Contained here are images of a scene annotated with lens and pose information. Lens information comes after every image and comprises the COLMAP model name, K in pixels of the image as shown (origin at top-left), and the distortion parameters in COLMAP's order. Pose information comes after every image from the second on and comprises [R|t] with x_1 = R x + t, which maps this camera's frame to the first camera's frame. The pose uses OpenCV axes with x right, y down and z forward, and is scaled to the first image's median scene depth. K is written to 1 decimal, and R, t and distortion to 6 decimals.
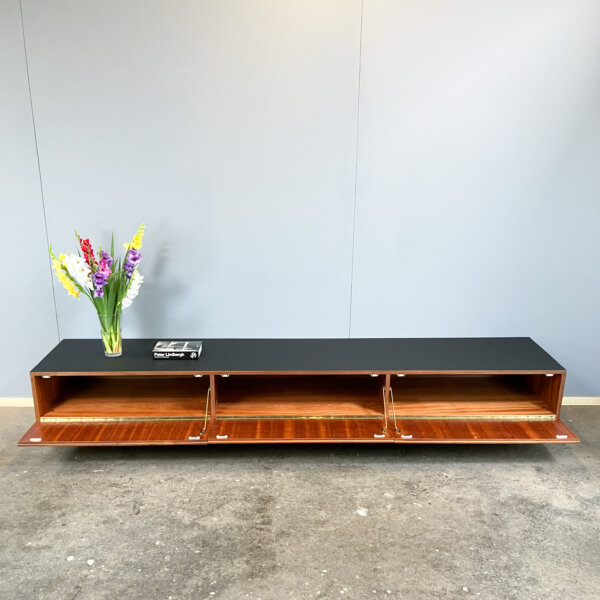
lens RADIAL K [[676.8, 0, 307.1], [0, 676.8, 371.1], [0, 0, 1]] dist [0.023930, -0.027932]
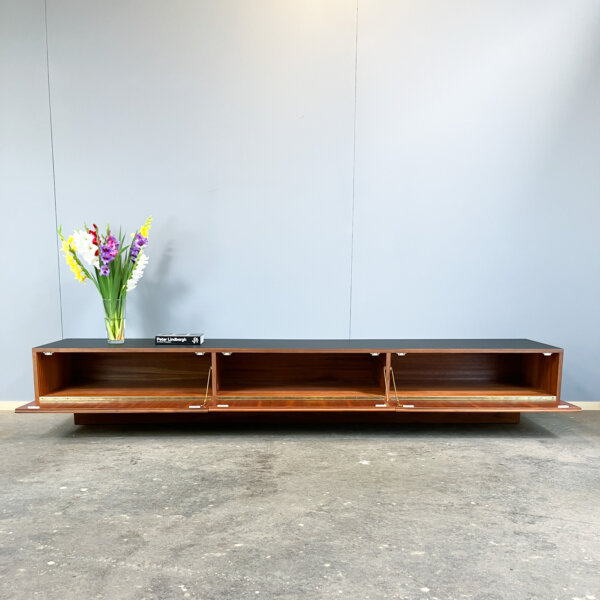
lens RADIAL K [[672.2, 0, 317.2], [0, 672.2, 398.6], [0, 0, 1]] dist [0.066997, -0.159503]
pose [[0.999880, -0.004176, 0.014943, -0.002020], [0.006716, 0.984685, -0.174211, 0.276599], [-0.013987, 0.174290, 0.984595, 0.024782]]
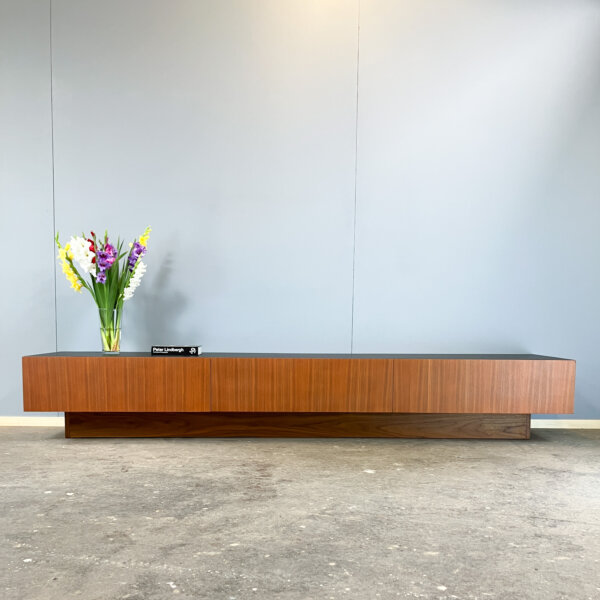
lens RADIAL K [[673.2, 0, 312.3], [0, 673.2, 384.9], [0, 0, 1]] dist [0.025552, -0.020203]
pose [[0.999946, 0.000012, 0.010428, -0.006495], [0.002674, 0.966279, -0.257484, 0.319012], [-0.010079, 0.257498, 0.966226, 0.081032]]
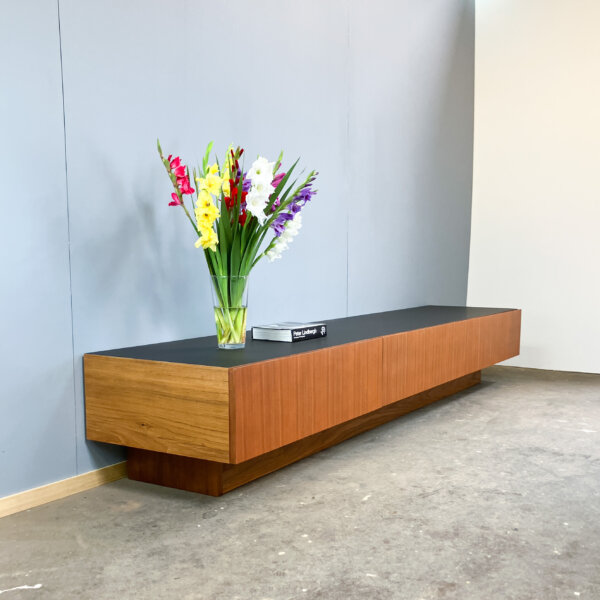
lens RADIAL K [[744.7, 0, 349.3], [0, 744.7, 360.7], [0, 0, 1]] dist [0.017203, 0.008993]
pose [[0.511783, -0.122659, 0.850313, -0.950366], [0.291892, 0.955703, -0.037821, 0.051214], [-0.808008, 0.267556, 0.524916, 0.667320]]
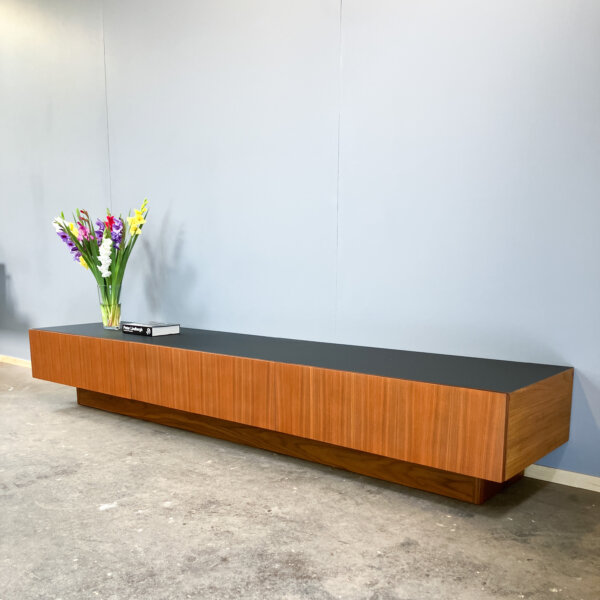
lens RADIAL K [[684.8, 0, 309.6], [0, 684.8, 364.7], [0, 0, 1]] dist [0.012908, -0.007716]
pose [[0.749603, 0.099141, -0.654421, 0.714265], [-0.218082, 0.970504, -0.102775, 0.080439], [0.624929, 0.219758, 0.749113, 0.513693]]
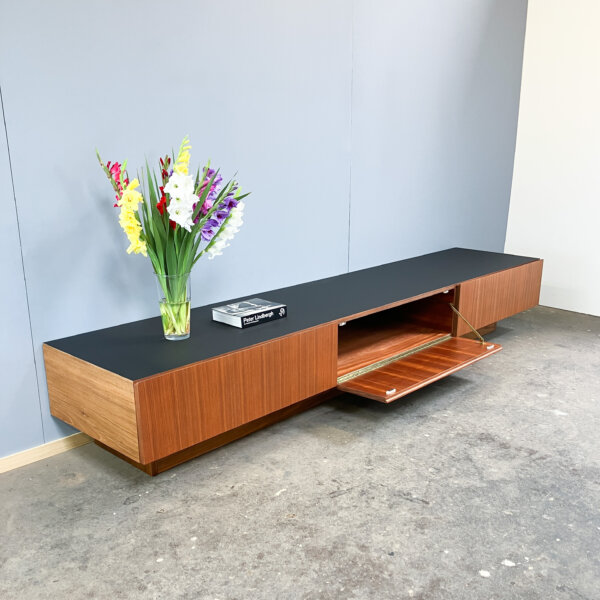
lens RADIAL K [[675.9, 0, 321.2], [0, 675.9, 343.4], [0, 0, 1]] dist [0.004344, -0.016237]
pose [[0.691485, -0.220842, 0.687806, -0.760802], [0.249054, 0.966630, 0.059981, -0.027281], [-0.678101, 0.129825, 0.723412, 0.506051]]
